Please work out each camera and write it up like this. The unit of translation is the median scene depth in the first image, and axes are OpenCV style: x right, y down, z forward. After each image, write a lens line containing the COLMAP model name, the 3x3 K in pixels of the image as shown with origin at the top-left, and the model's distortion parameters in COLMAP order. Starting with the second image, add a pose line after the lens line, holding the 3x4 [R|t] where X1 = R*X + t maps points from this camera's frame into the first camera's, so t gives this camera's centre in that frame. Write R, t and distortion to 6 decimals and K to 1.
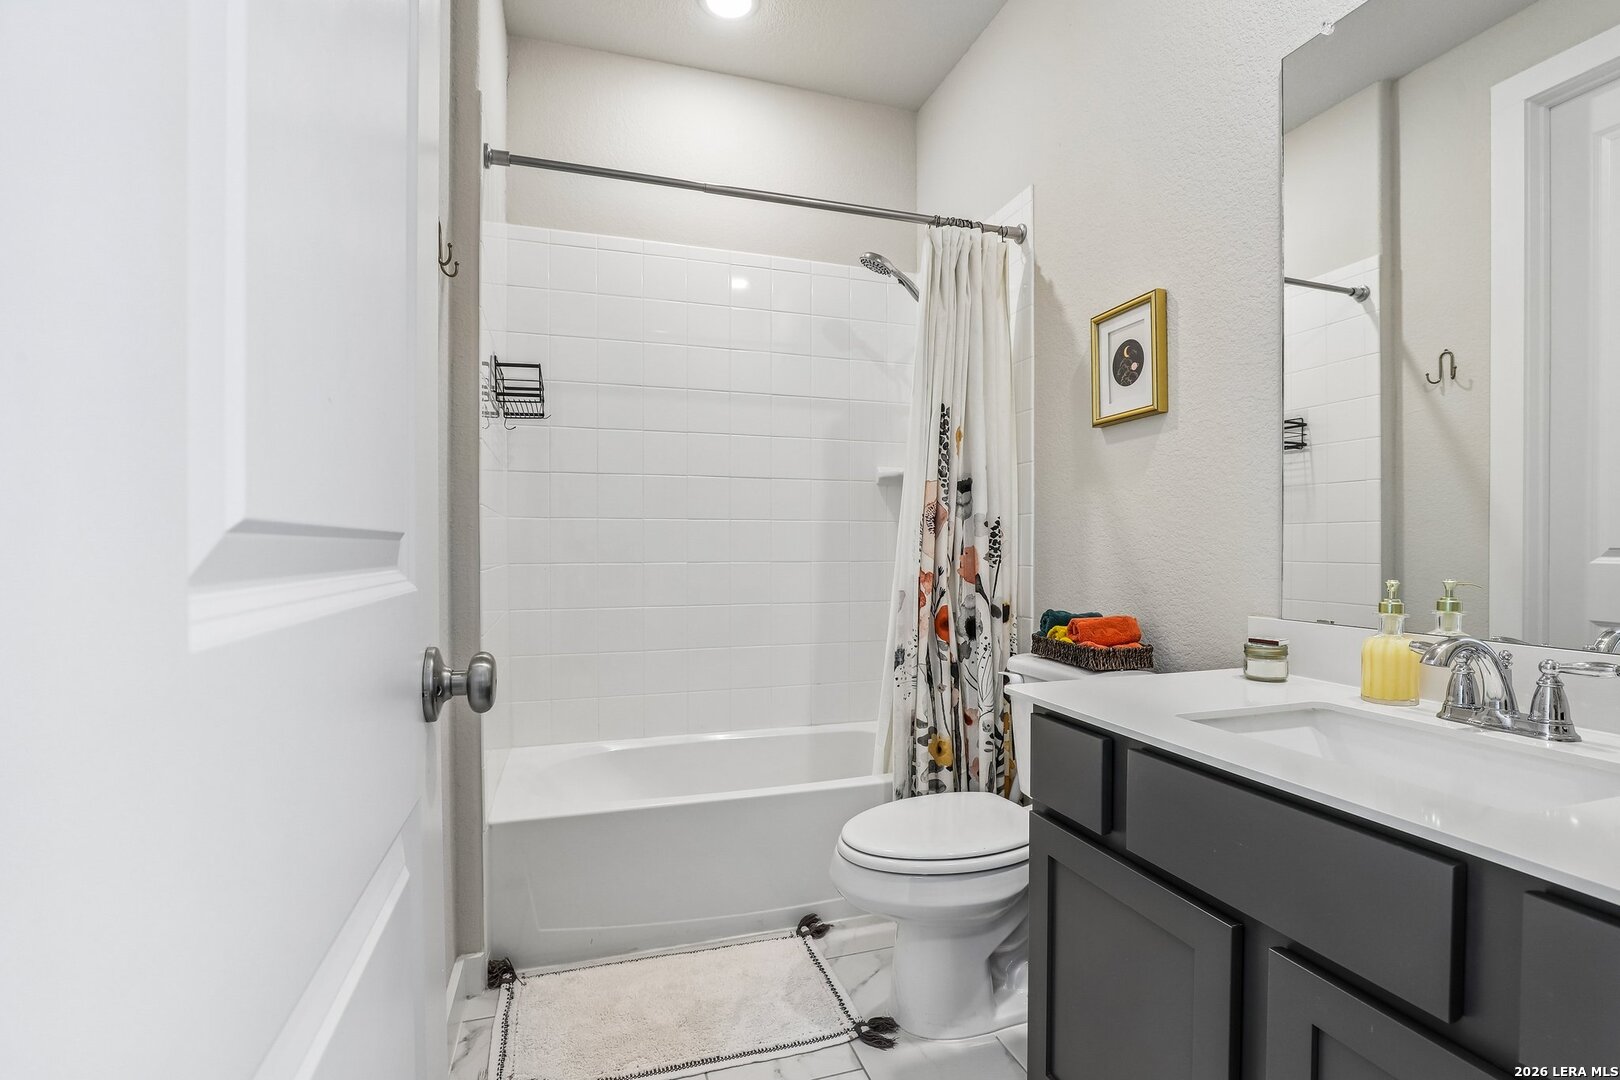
lens RADIAL K [[758.6, 0, 806.5], [0, 758.6, 538.9], [0, 0, 1]] dist [-0.008665, 0.005115]
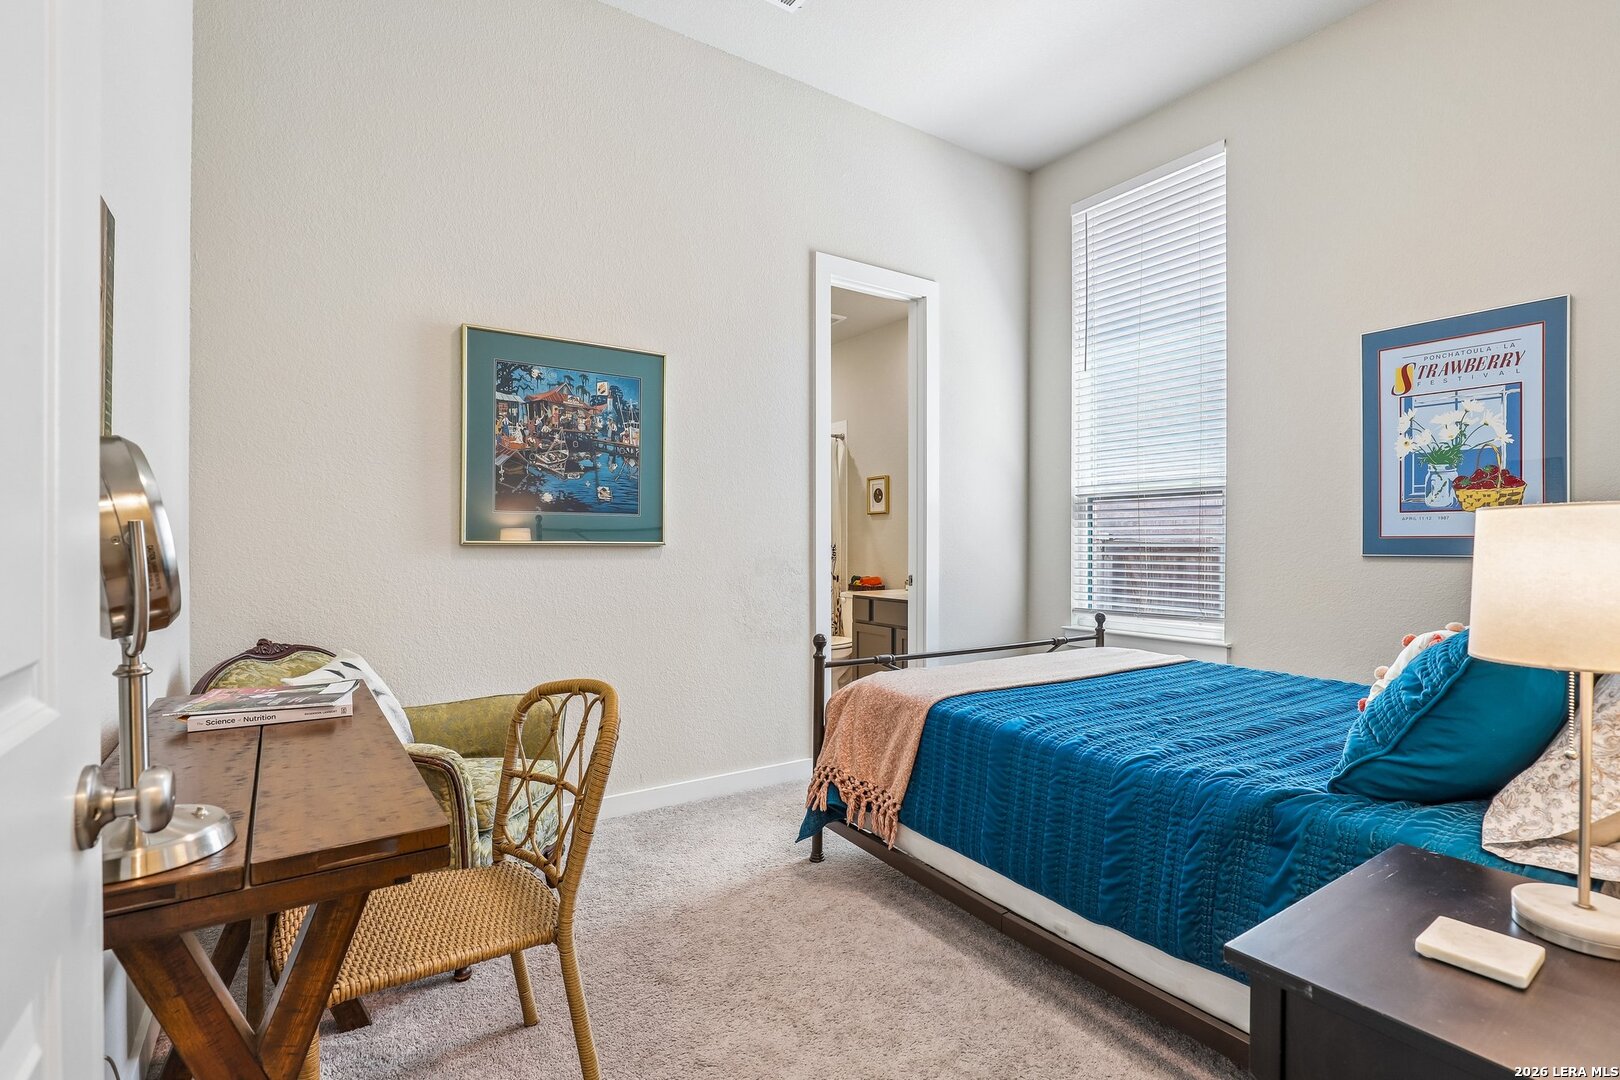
lens RADIAL K [[784.3, 0, 809.8], [0, 784.3, 542.2], [0, 0, 1]] dist [-0.011152, 0.009036]
pose [[0.959918, -0.002186, 0.280274, -0.727616], [0.000812, 0.999987, 0.005020, -0.053762], [-0.280281, -0.004591, 0.959907, -1.957929]]
